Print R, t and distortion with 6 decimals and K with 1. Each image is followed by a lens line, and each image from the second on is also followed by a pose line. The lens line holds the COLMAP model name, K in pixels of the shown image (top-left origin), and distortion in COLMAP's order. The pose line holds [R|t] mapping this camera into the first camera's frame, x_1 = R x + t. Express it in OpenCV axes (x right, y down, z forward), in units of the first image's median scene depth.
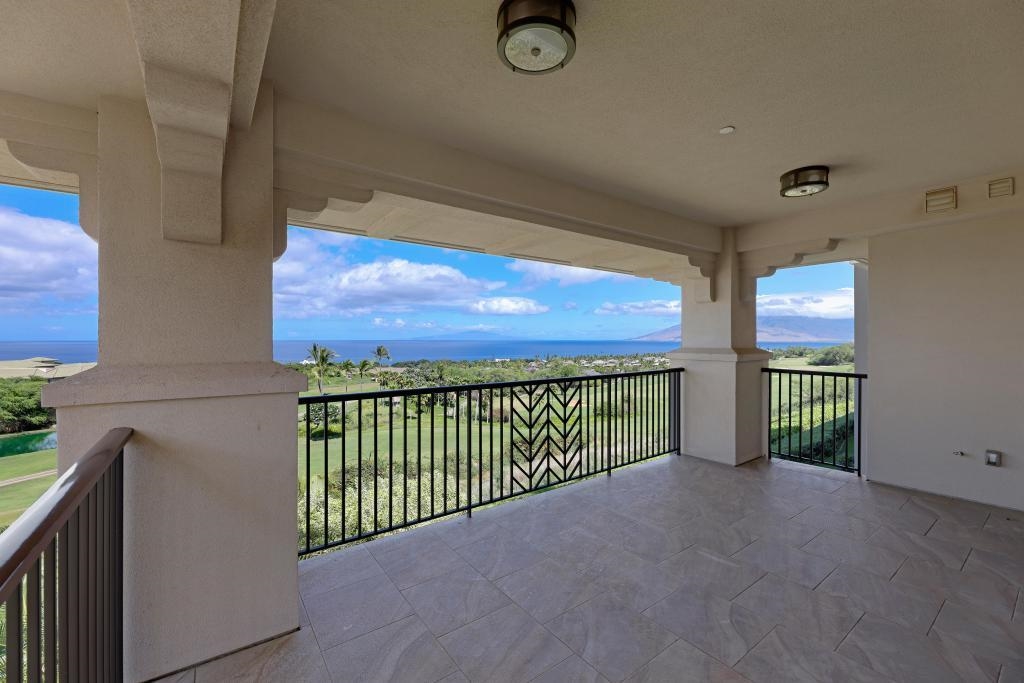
lens RADIAL K [[421.3, 0, 514.5], [0, 421.3, 351.7], [0, 0, 1]] dist [0.000149, -0.000623]
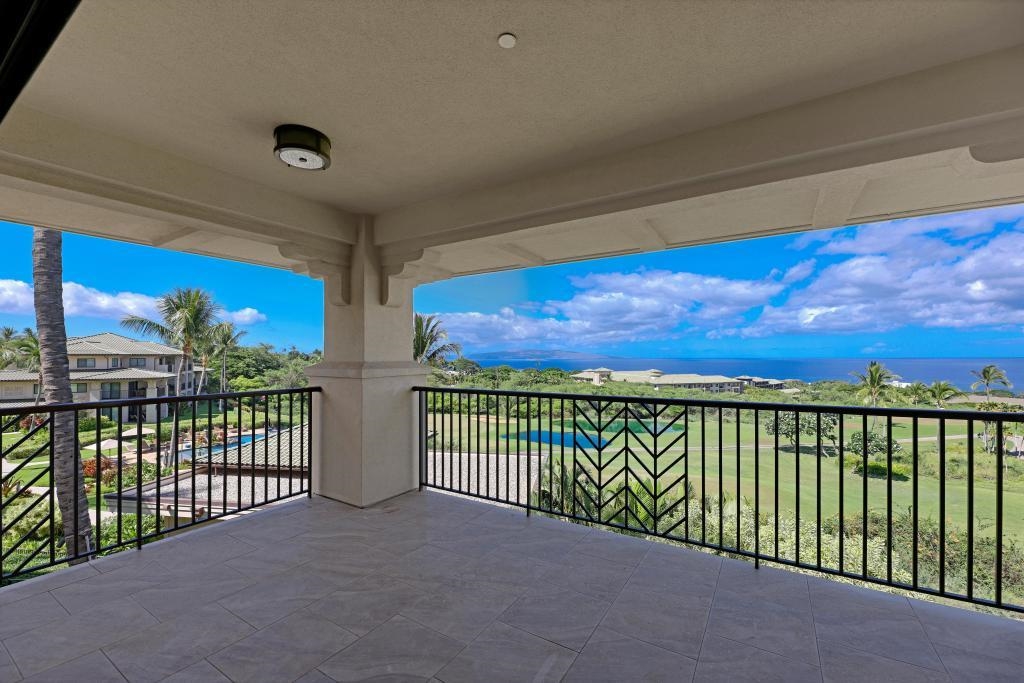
lens RADIAL K [[421.3, 0, 513.8], [0, 421.3, 371.4], [0, 0, 1]] dist [0.000149, -0.000623]
pose [[0.362239, 0.029950, -0.931604, 0.861412], [-0.025330, 0.999431, 0.022282, 0.003414], [0.931741, 0.015526, 0.362792, 0.572018]]
